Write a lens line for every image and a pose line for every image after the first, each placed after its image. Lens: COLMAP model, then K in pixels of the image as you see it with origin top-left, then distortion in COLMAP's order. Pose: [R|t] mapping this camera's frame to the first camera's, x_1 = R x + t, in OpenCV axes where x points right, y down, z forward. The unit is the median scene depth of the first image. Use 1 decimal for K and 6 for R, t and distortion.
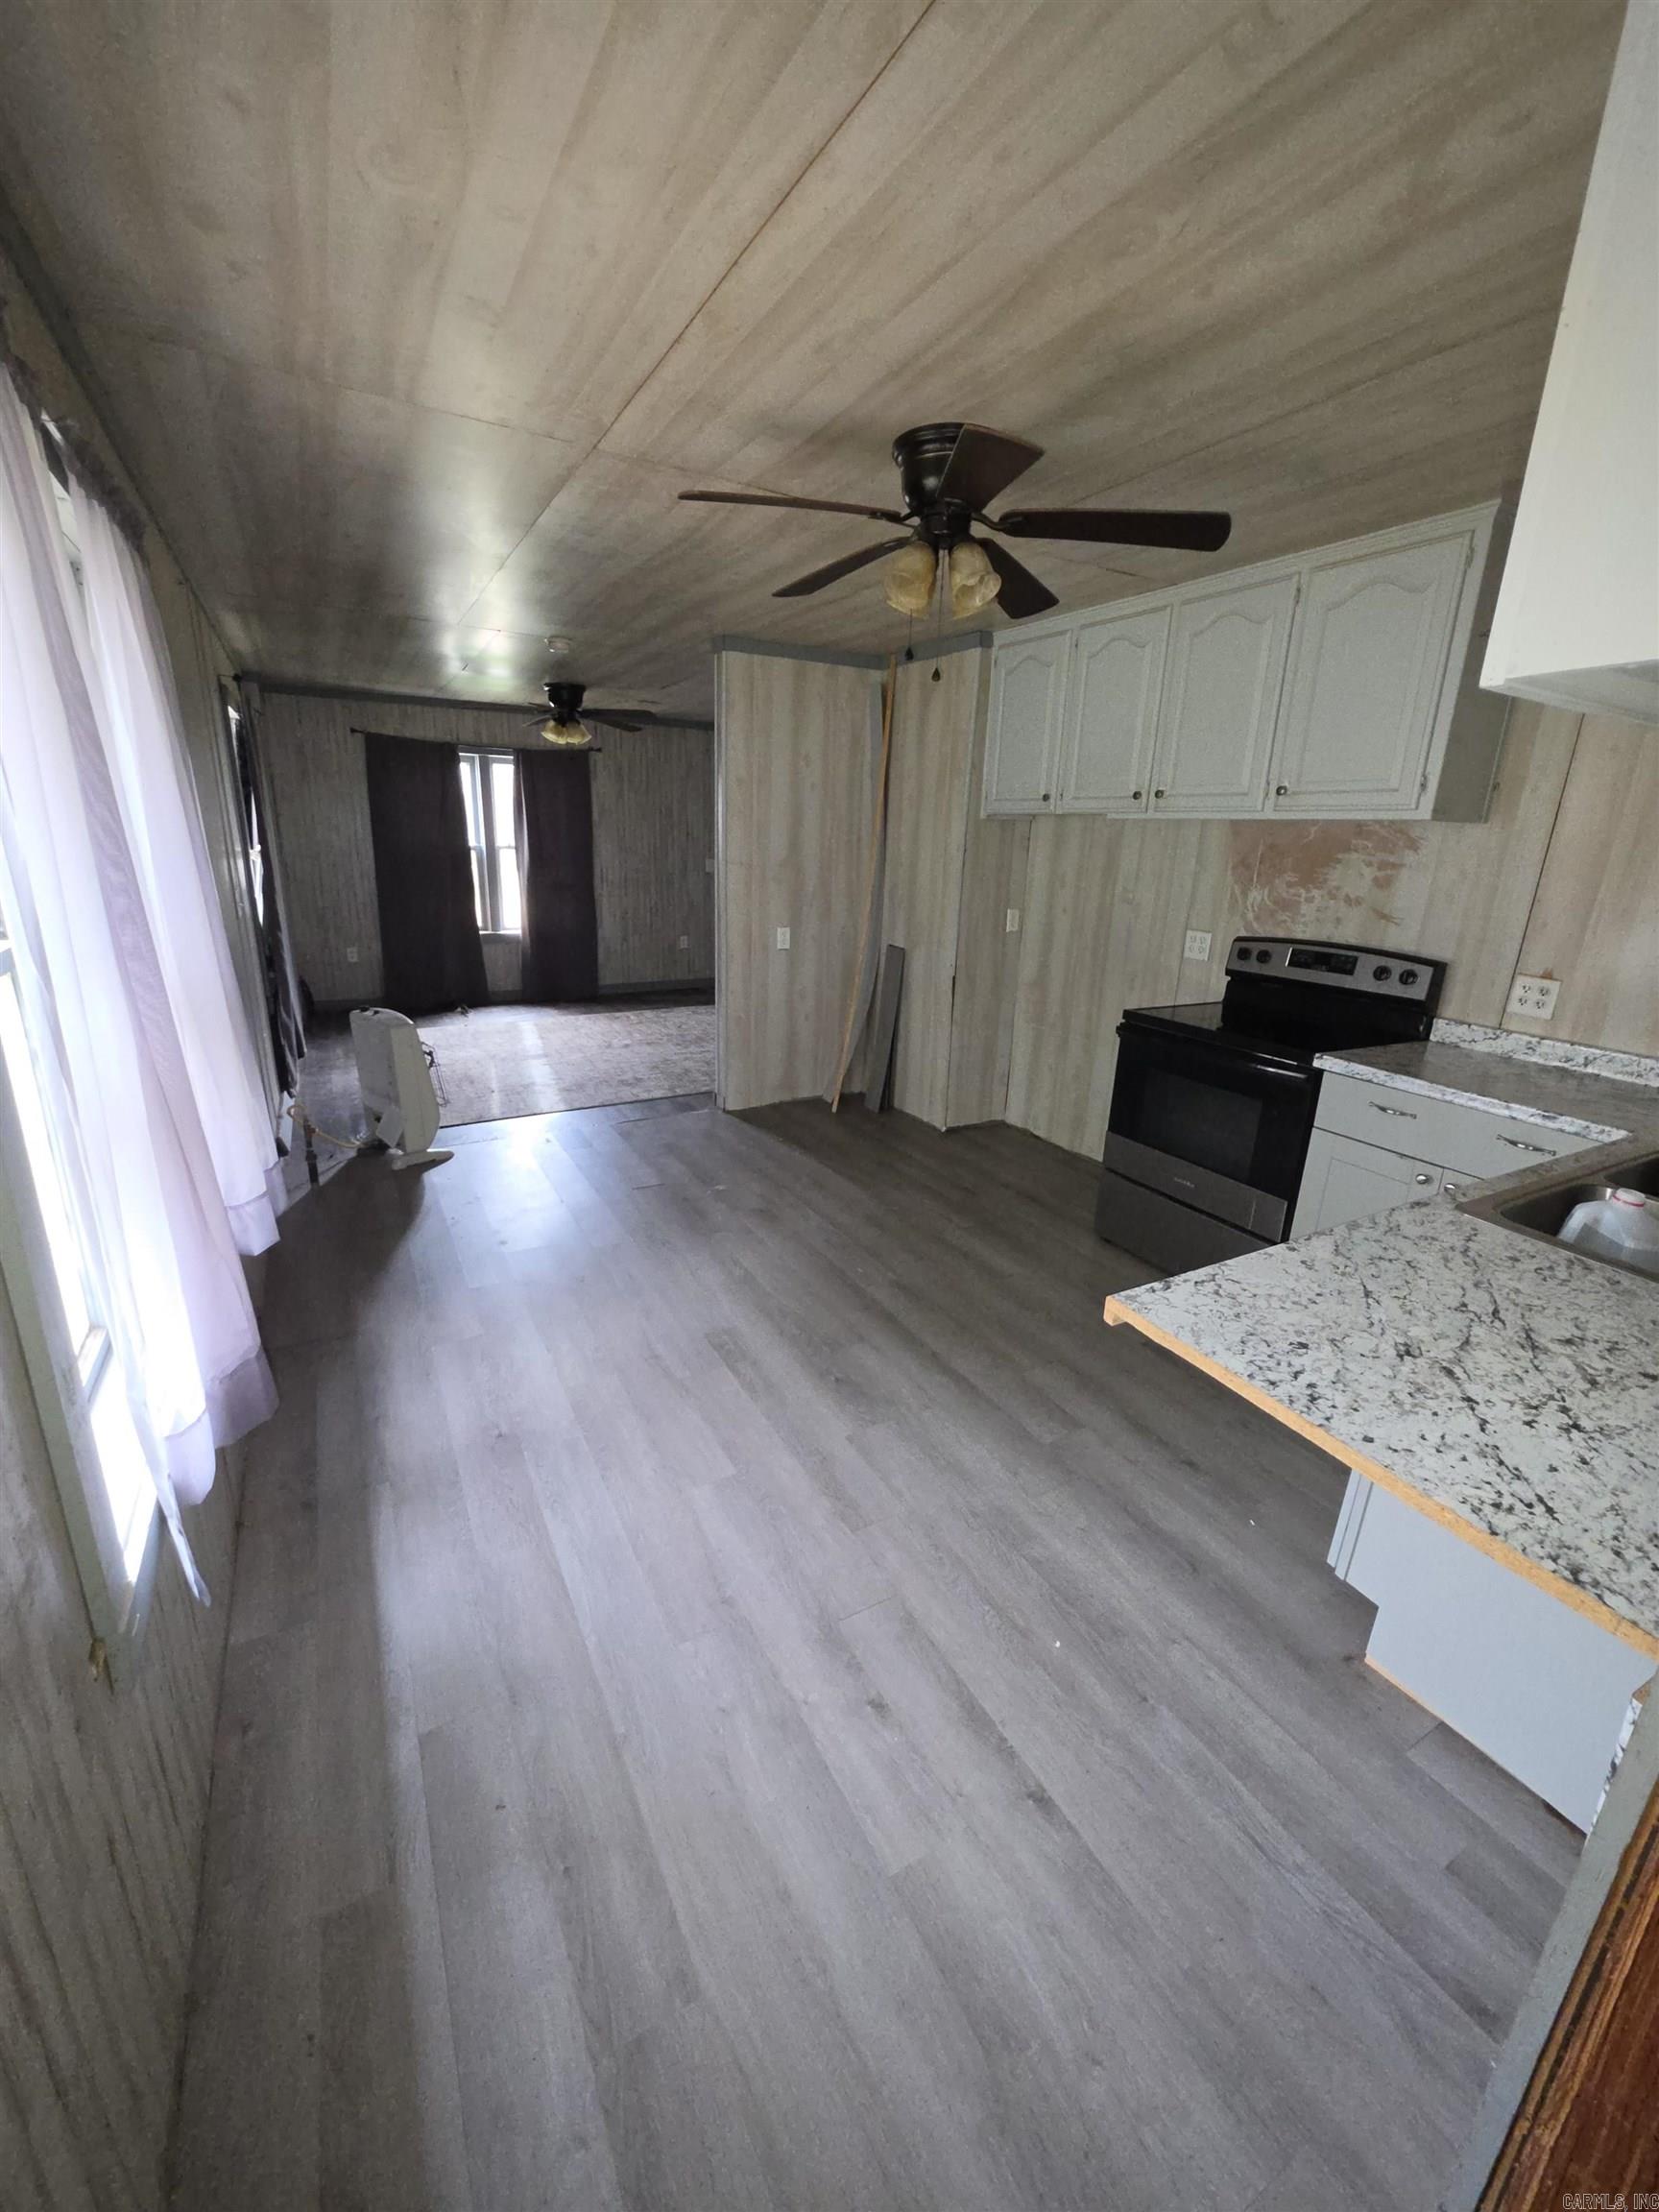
lens RADIAL K [[885.3, 0, 828.3], [0, 885.3, 1093.7], [0, 0, 1]] dist [-0.006734, 0.000943]
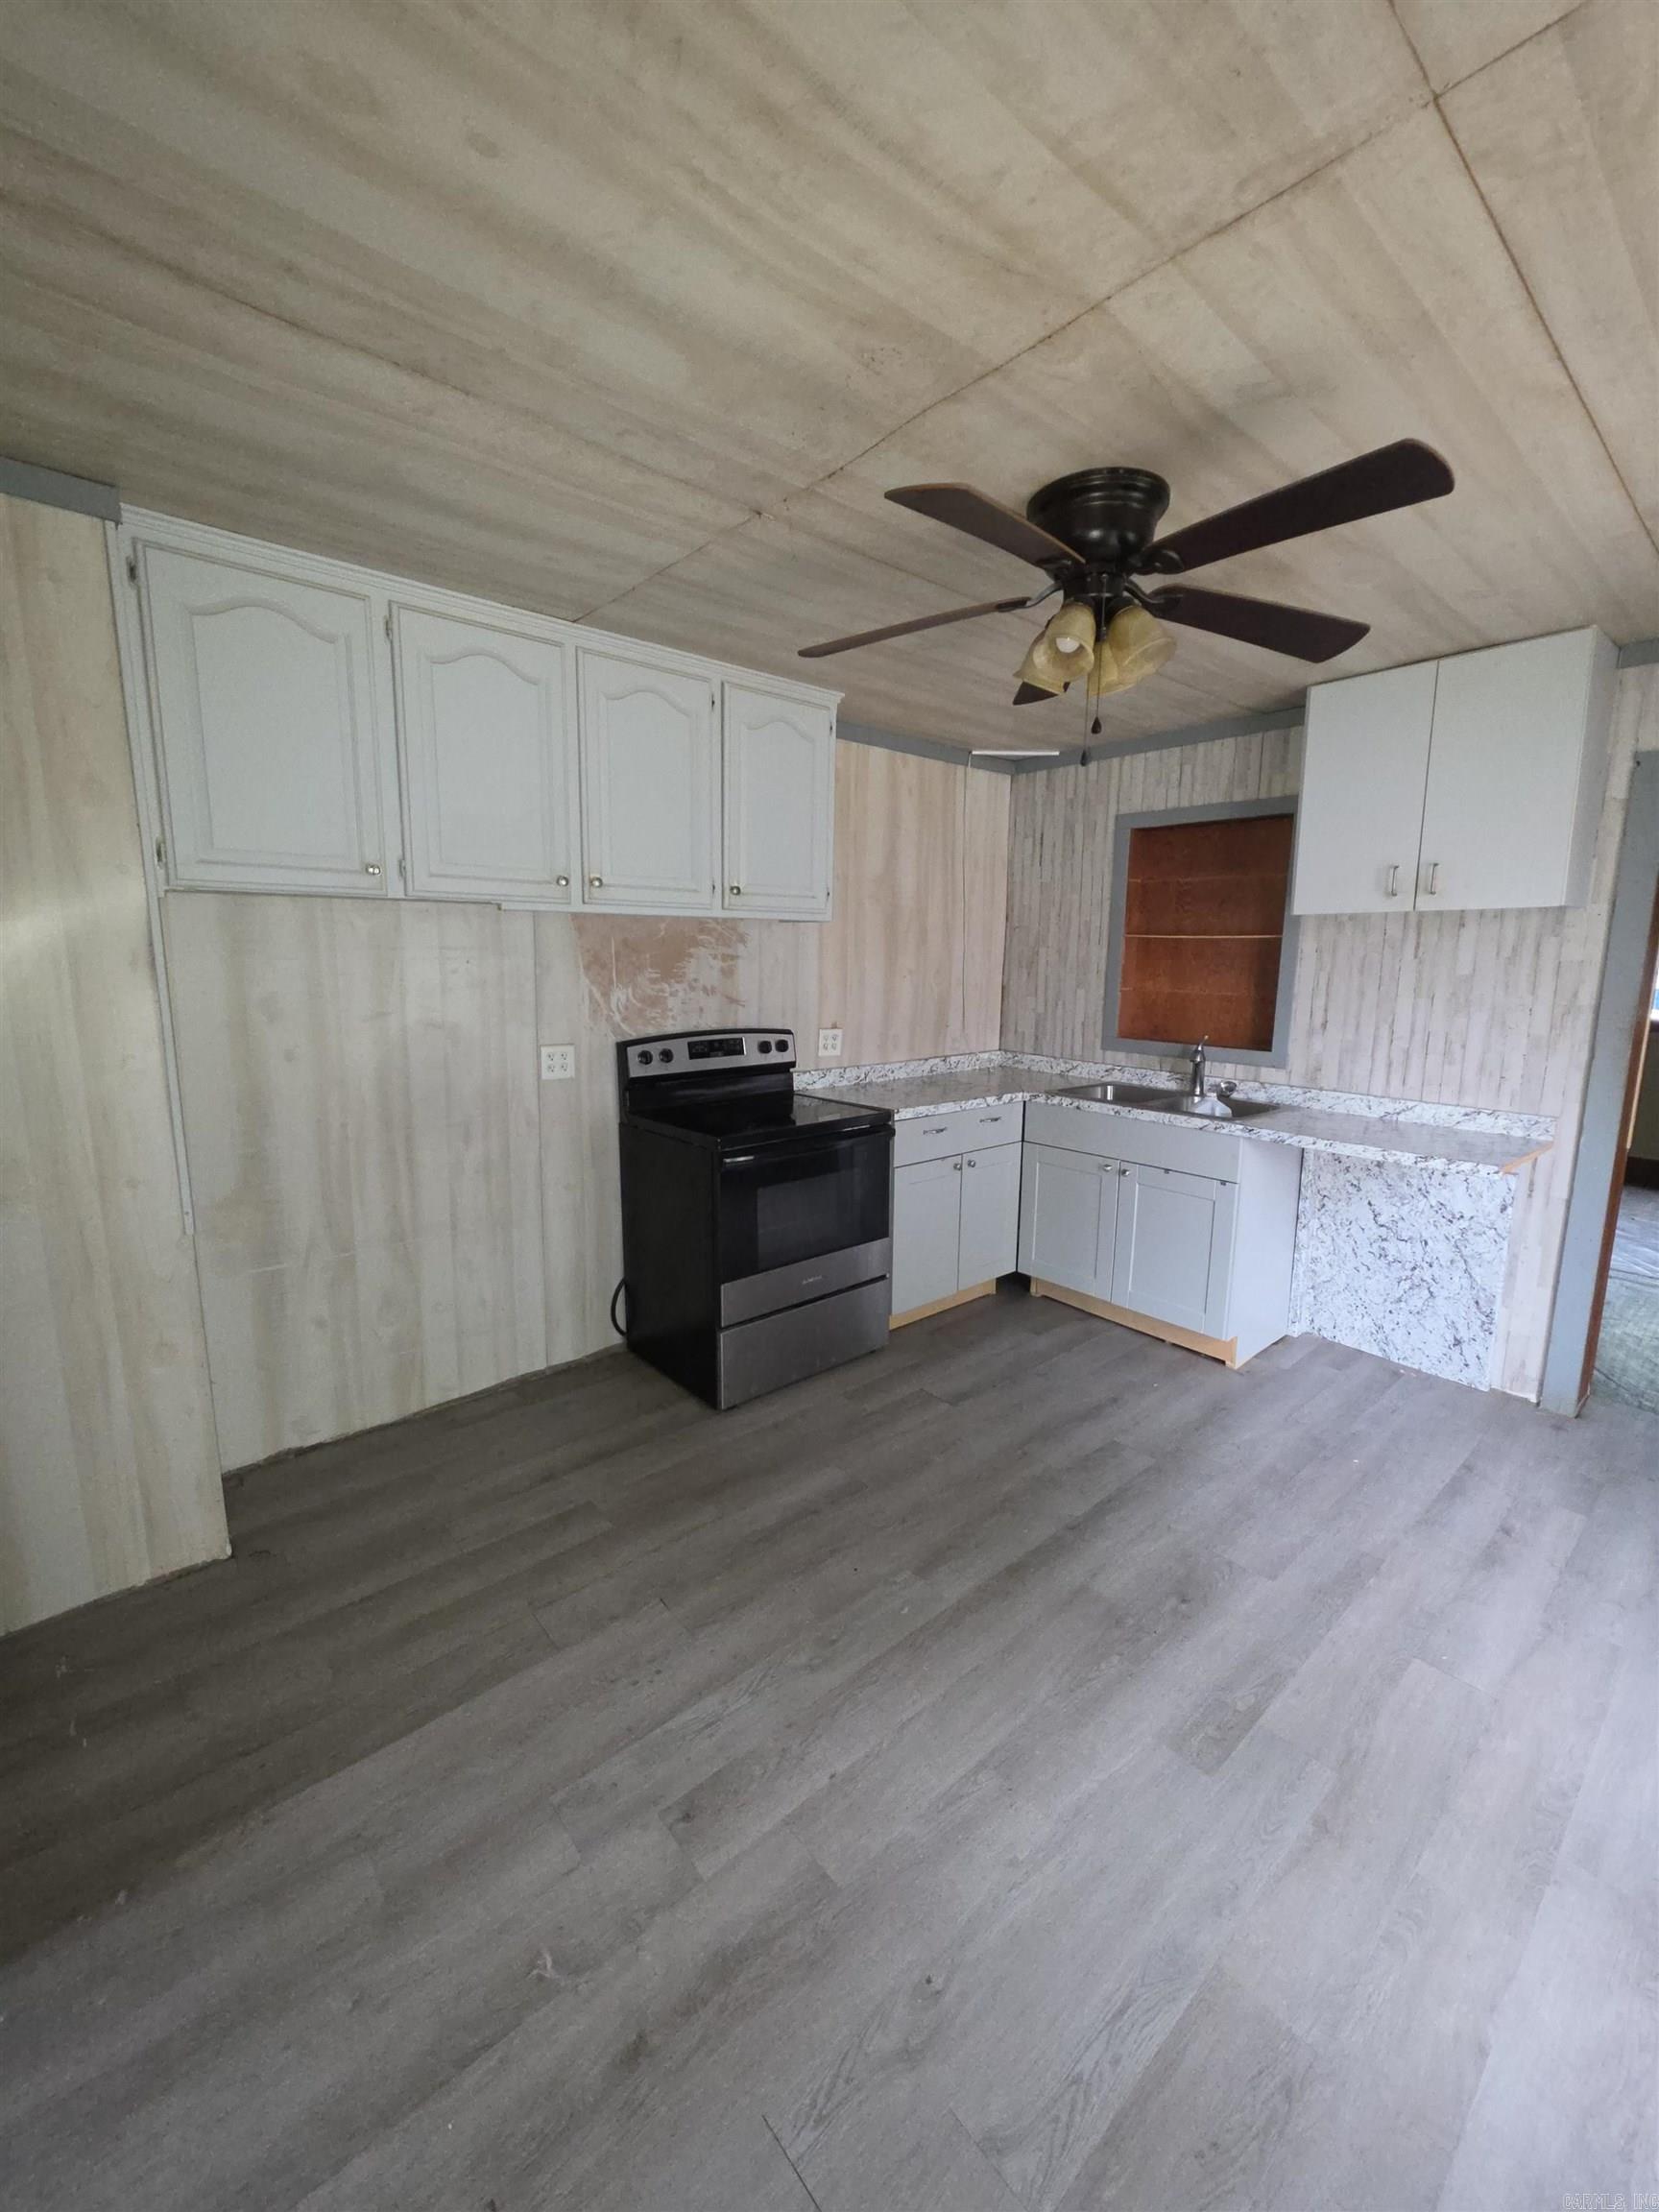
lens RADIAL K [[885.3, 0, 826.7], [0, 885.3, 1092.8], [0, 0, 1]] dist [-0.006734, 0.000943]
pose [[-0.203286, -0.189453, 0.960616, -0.482046], [0.260274, 0.935347, 0.239549, -0.309658], [-0.943892, 0.298720, -0.140833, 1.008573]]
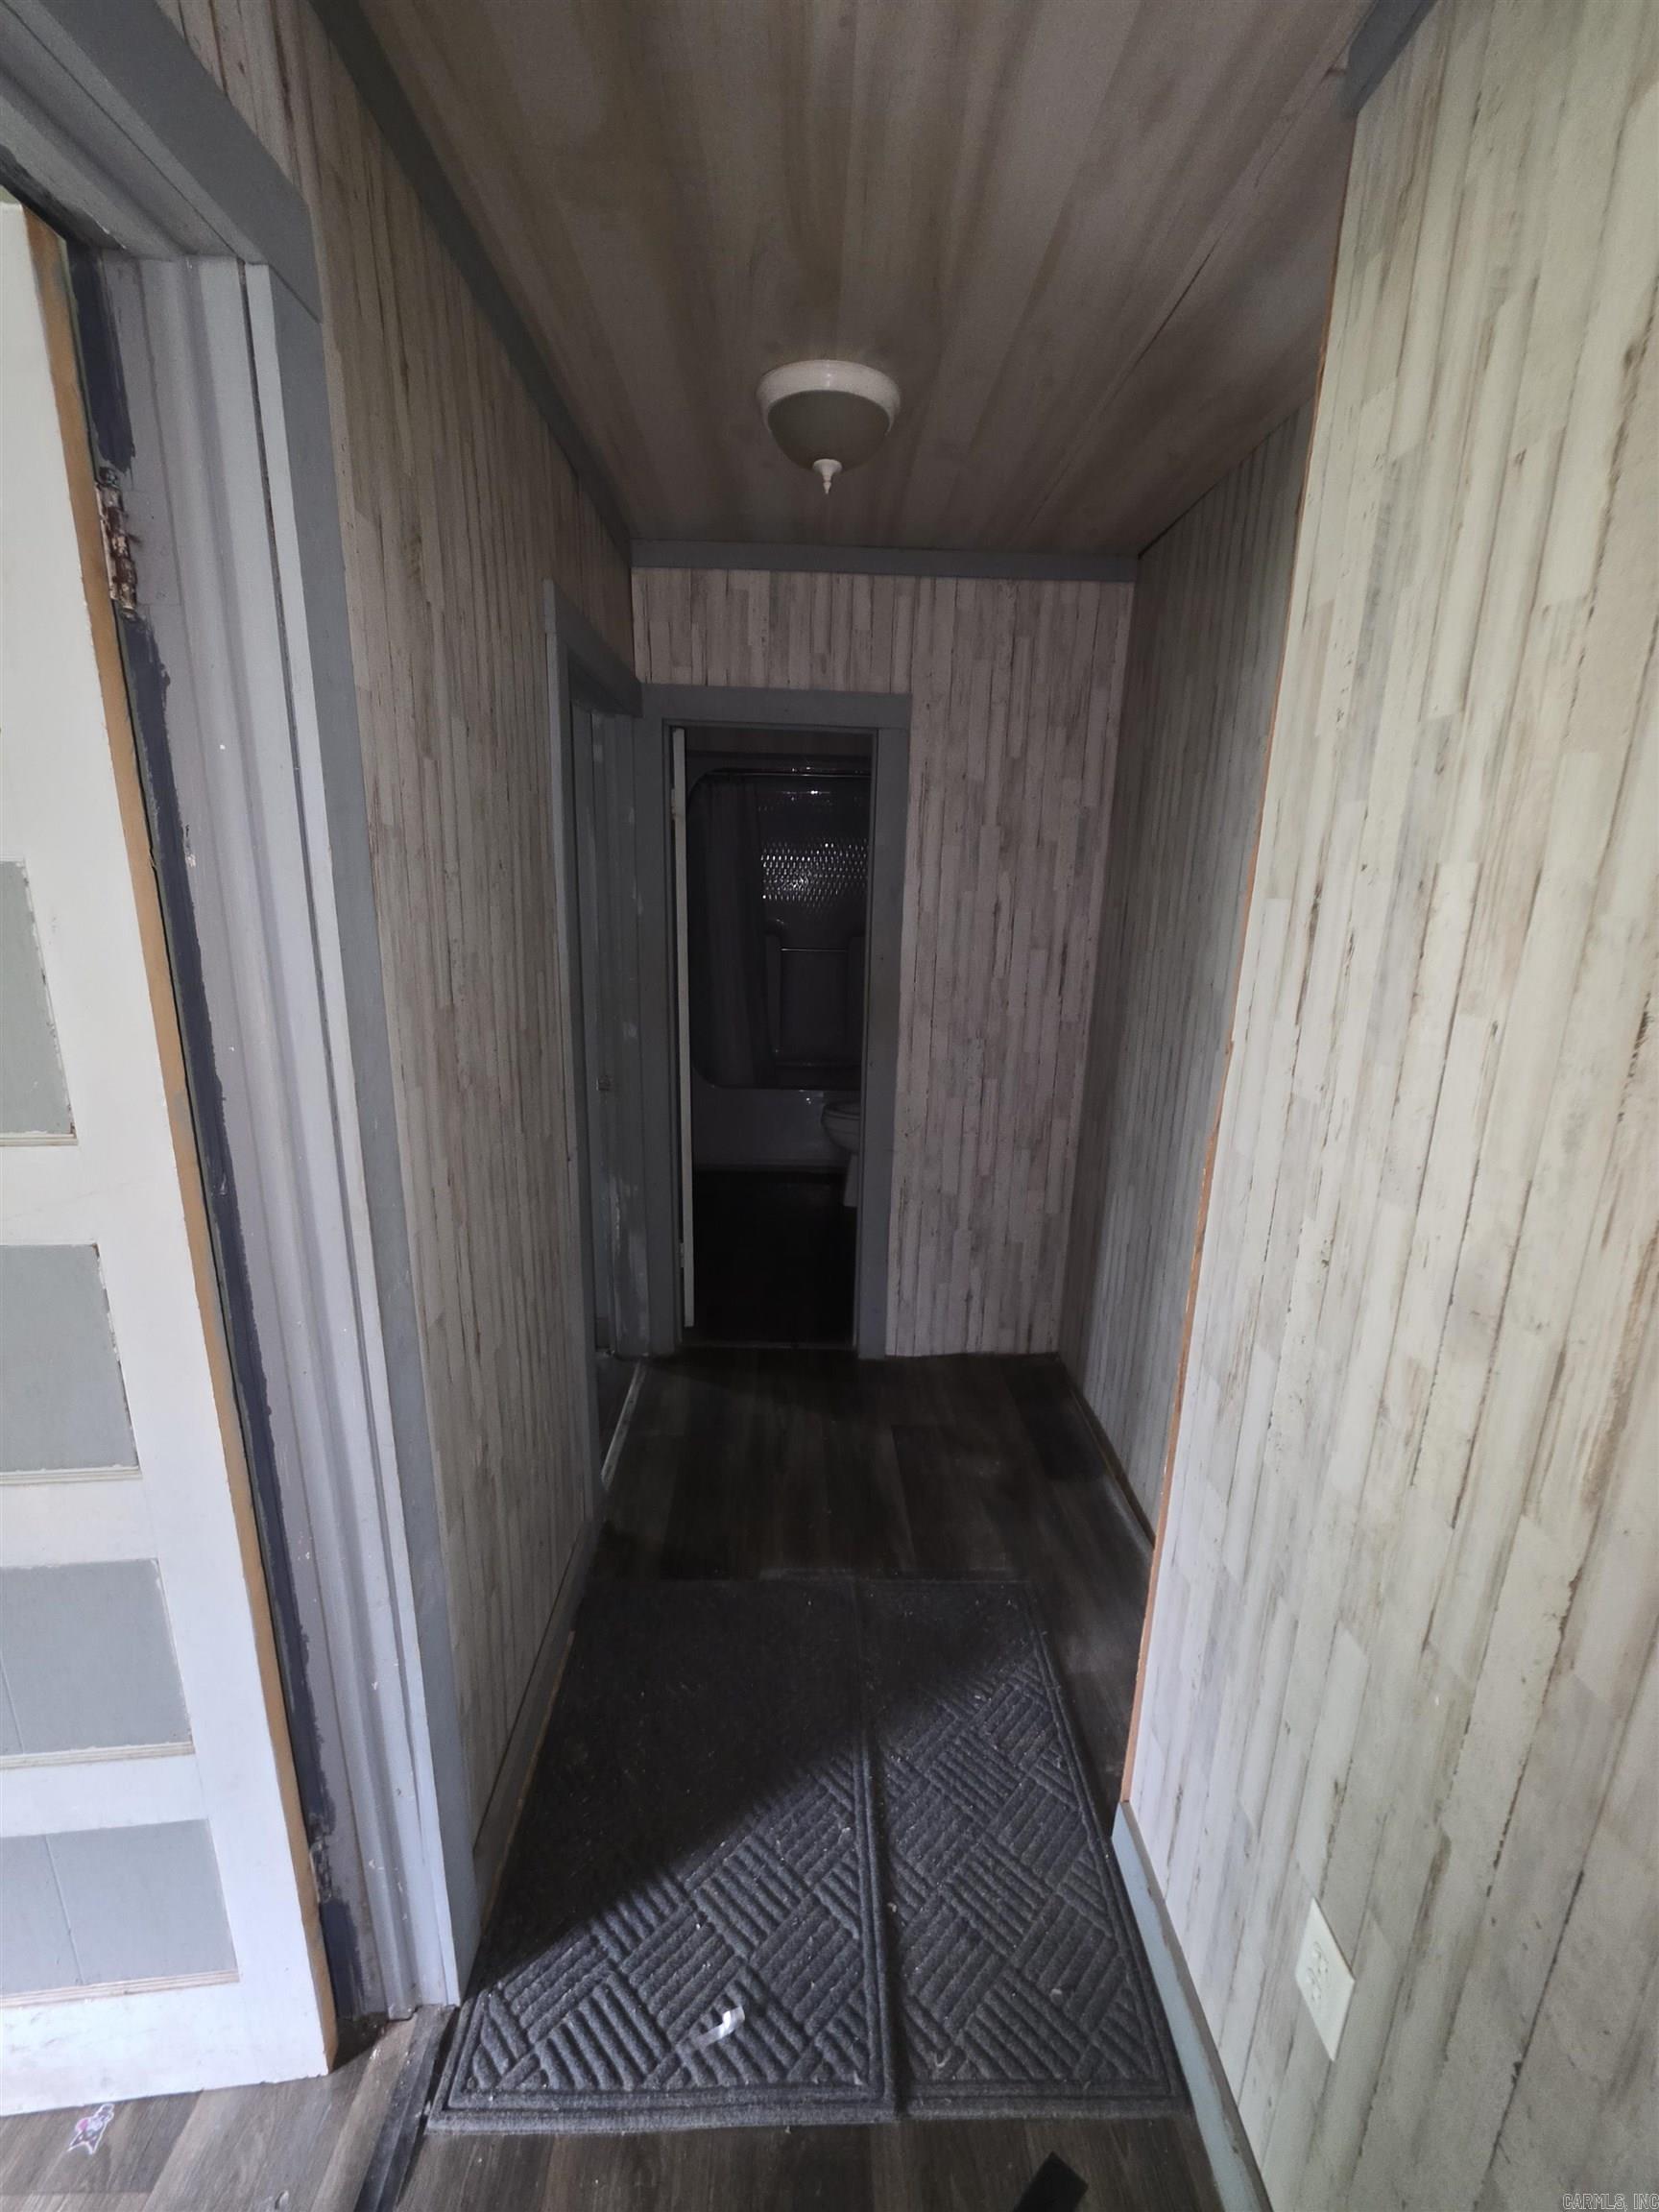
lens RADIAL K [[885.3, 0, 827.6], [0, 885.3, 1094.5], [0, 0, 1]] dist [-0.006734, 0.000943]
pose [[0.459487, -0.241255, 0.854791, 0.438537], [0.245406, 0.959422, 0.138869, -0.286372], [-0.853608, 0.145962, 0.500048, 0.411672]]
